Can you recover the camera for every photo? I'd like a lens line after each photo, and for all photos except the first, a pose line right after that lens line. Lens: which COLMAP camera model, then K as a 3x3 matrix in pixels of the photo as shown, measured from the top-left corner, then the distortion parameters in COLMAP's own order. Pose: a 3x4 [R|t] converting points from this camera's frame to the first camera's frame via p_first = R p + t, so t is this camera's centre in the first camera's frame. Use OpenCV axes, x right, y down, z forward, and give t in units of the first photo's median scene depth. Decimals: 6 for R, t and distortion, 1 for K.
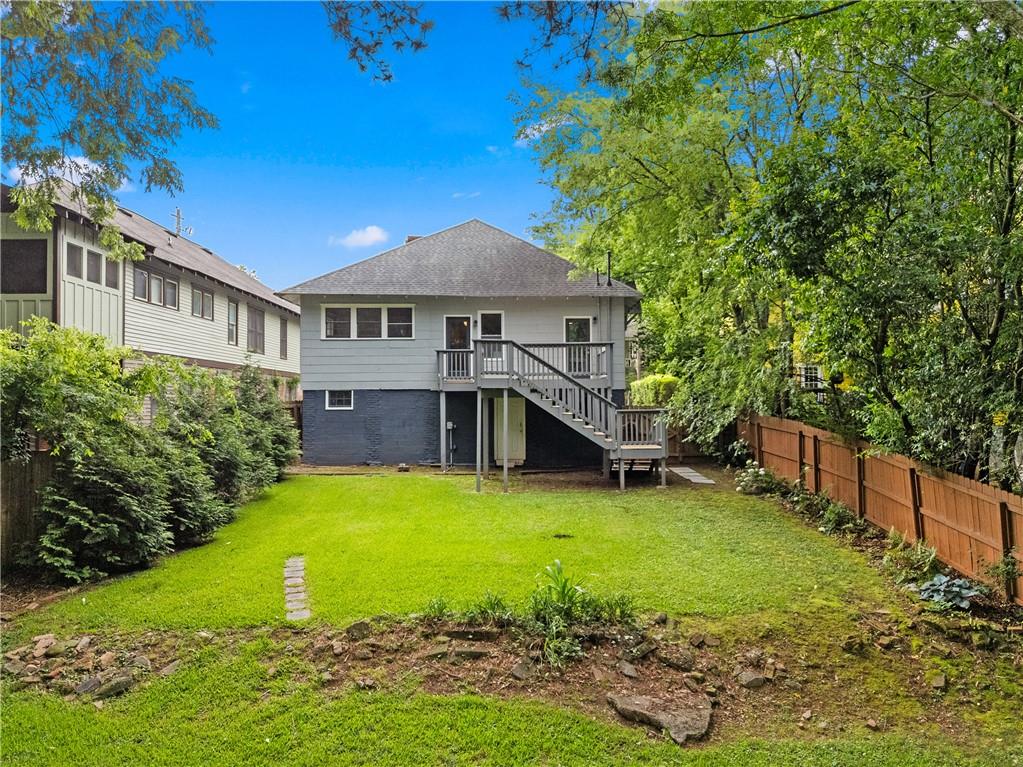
lens RADIAL K [[748.2, 0, 511.5], [0, 748.2, 383.5], [0, 0, 1]] dist [0.003411, -0.000491]
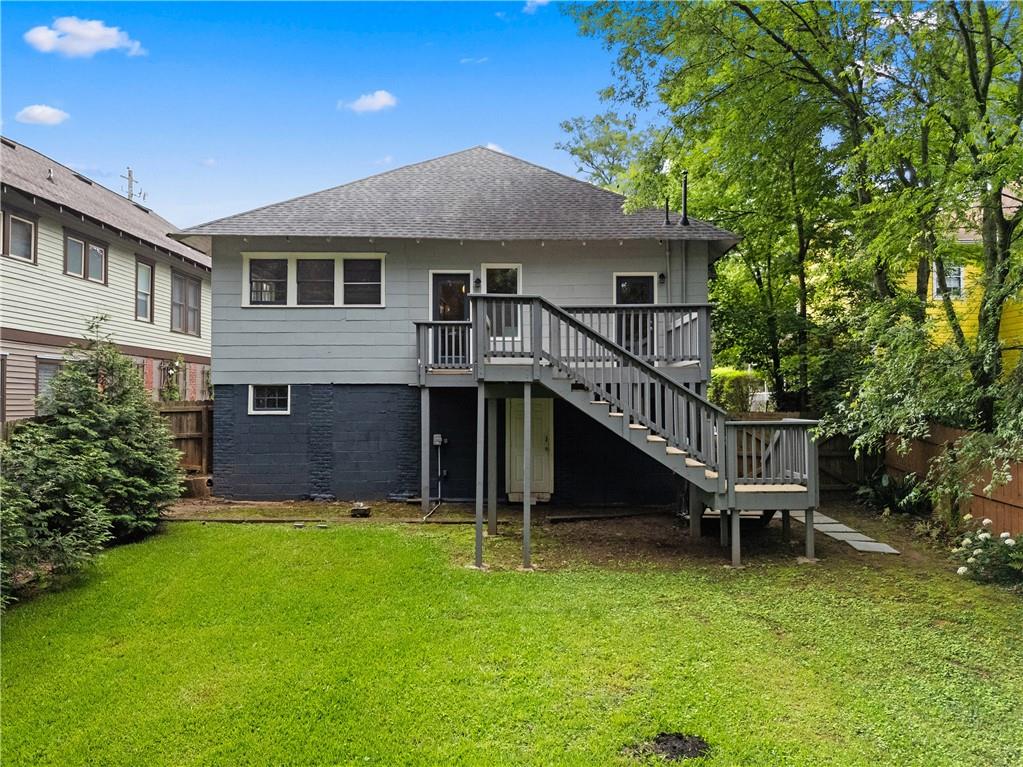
lens RADIAL K [[748.2, 0, 511.5], [0, 748.2, 383.5], [0, 0, 1]] dist [0.003411, -0.000491]
pose [[0.999919, 0.005103, -0.011646, -0.011047], [-0.005059, 0.999980, 0.003768, 0.004548], [0.011665, -0.003709, 0.999925, 0.353029]]
